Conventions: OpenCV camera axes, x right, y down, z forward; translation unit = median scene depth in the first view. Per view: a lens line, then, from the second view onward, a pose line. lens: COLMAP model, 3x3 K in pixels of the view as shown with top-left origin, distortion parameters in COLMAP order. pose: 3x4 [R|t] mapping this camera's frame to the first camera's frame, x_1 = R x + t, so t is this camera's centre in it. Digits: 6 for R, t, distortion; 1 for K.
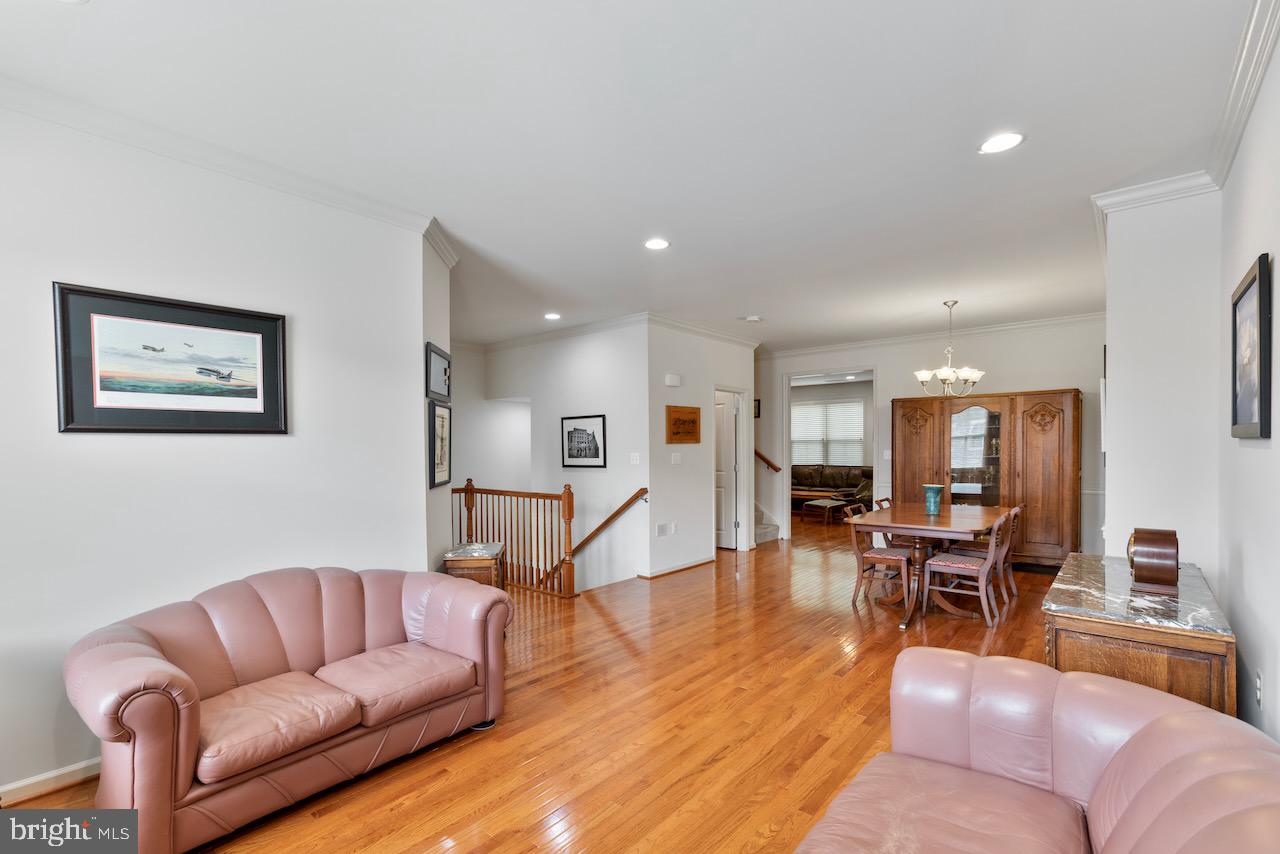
lens RADIAL K [[562.9, 0, 646.4], [0, 562.9, 461.7], [0, 0, 1]] dist [-0.002277, 0.003071]
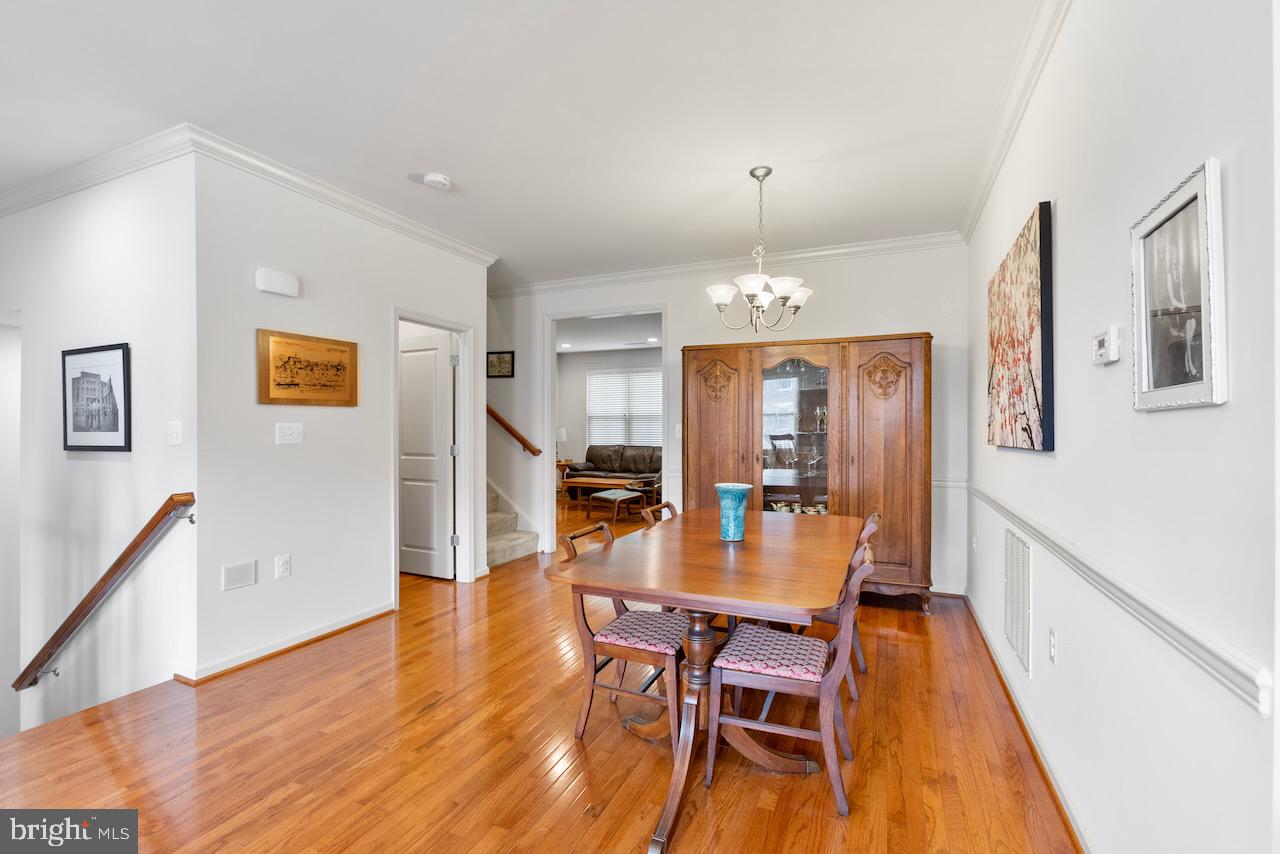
lens RADIAL K [[562.9, 0, 638.5], [0, 562.9, 429.5], [0, 0, 1]] dist [-0.002277, 0.003071]
pose [[0.960916, 0.007637, 0.276733, 0.217056], [-0.001501, 0.999748, -0.022380, 0.001954], [-0.276835, 0.021090, 0.960686, 0.402392]]
